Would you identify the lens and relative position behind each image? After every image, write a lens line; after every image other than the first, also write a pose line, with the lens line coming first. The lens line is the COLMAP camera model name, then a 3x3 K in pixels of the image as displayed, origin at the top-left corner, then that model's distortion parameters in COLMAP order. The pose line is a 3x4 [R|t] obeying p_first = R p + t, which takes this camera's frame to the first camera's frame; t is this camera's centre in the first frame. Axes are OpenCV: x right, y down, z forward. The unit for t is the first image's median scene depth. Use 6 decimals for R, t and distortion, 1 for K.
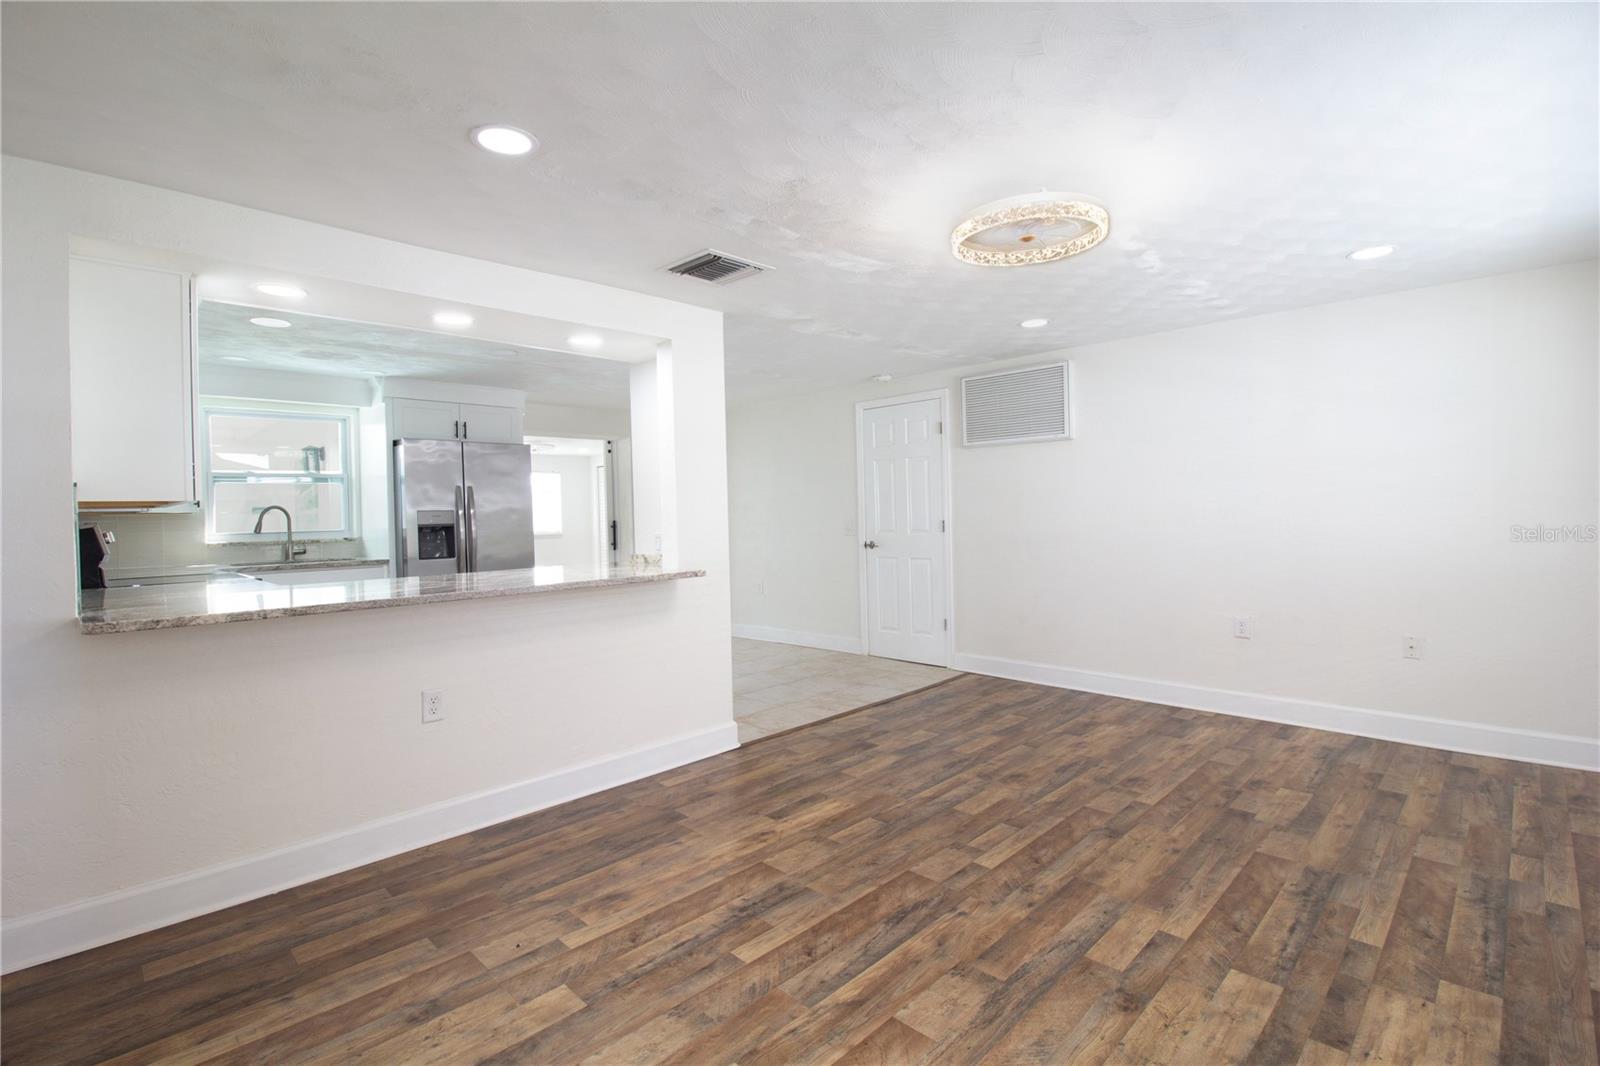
lens RADIAL K [[738.1, 0, 798.2], [0, 738.1, 535.8], [0, 0, 1]] dist [-0.007686, -0.007254]
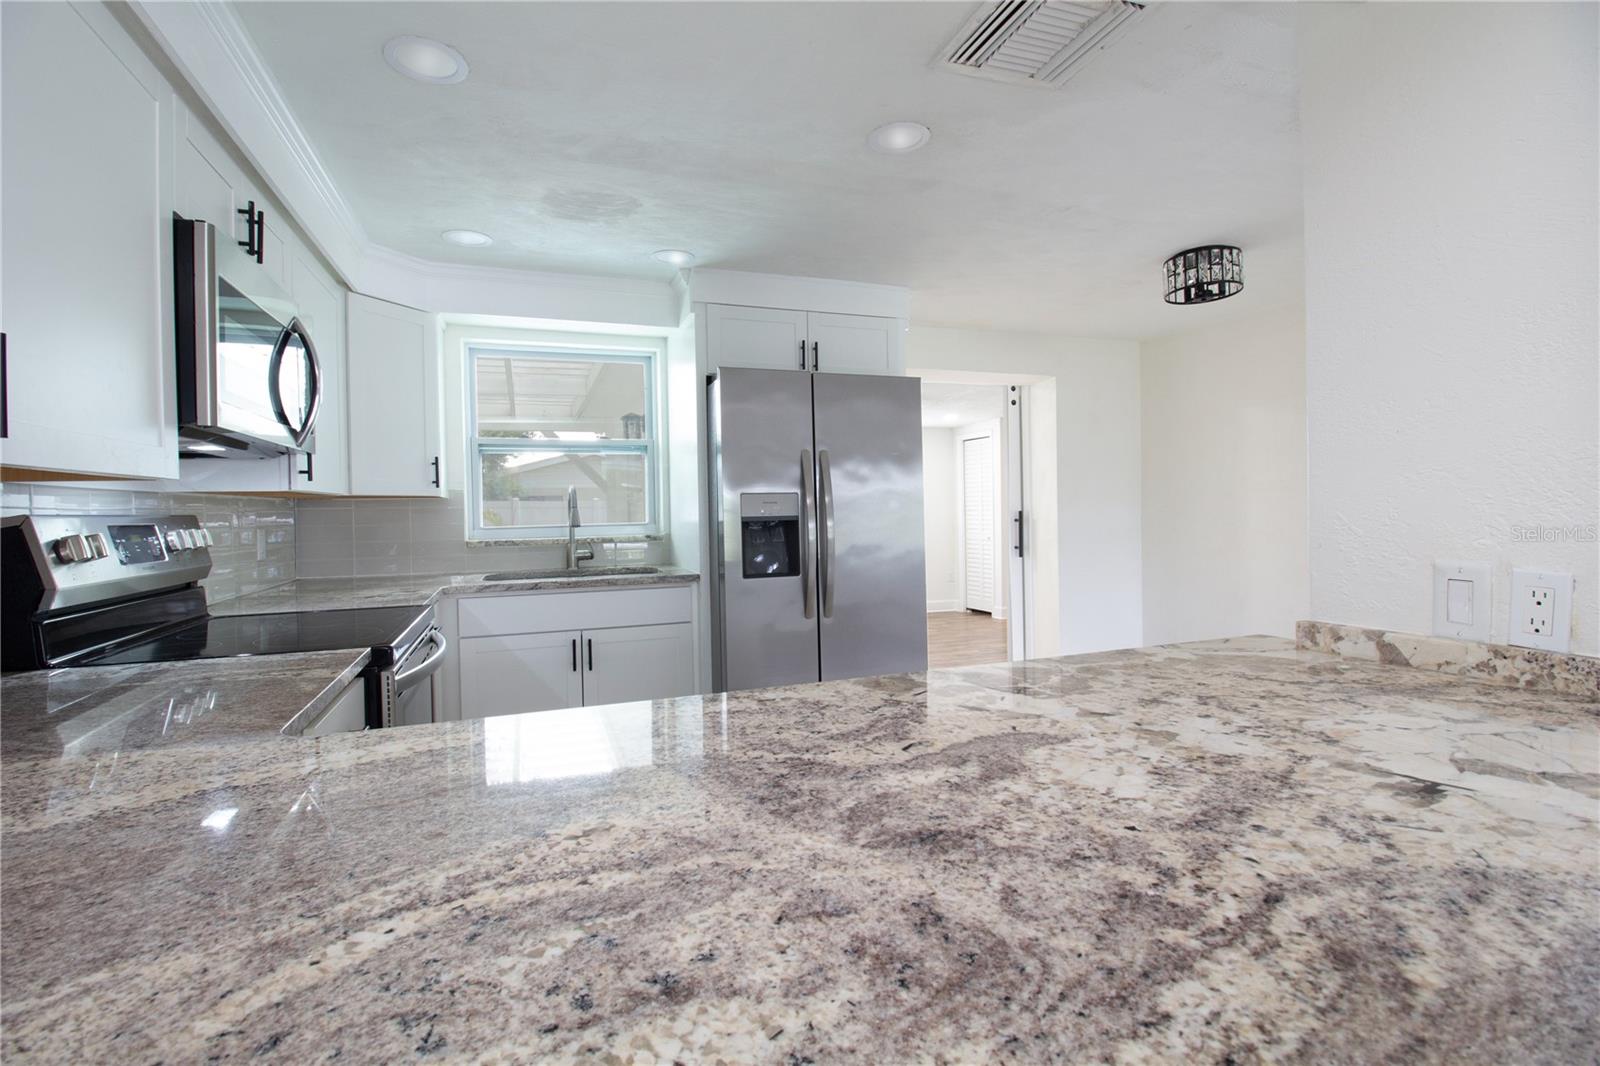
lens RADIAL K [[738.1, 0, 800.3], [0, 738.1, 522.7], [0, 0, 1]] dist [-0.007686, -0.007254]
pose [[0.904922, 0.008348, -0.425496, -0.221601], [-0.006834, 0.999964, 0.005083, -0.013830], [0.425523, -0.001692, 0.904946, 0.482146]]
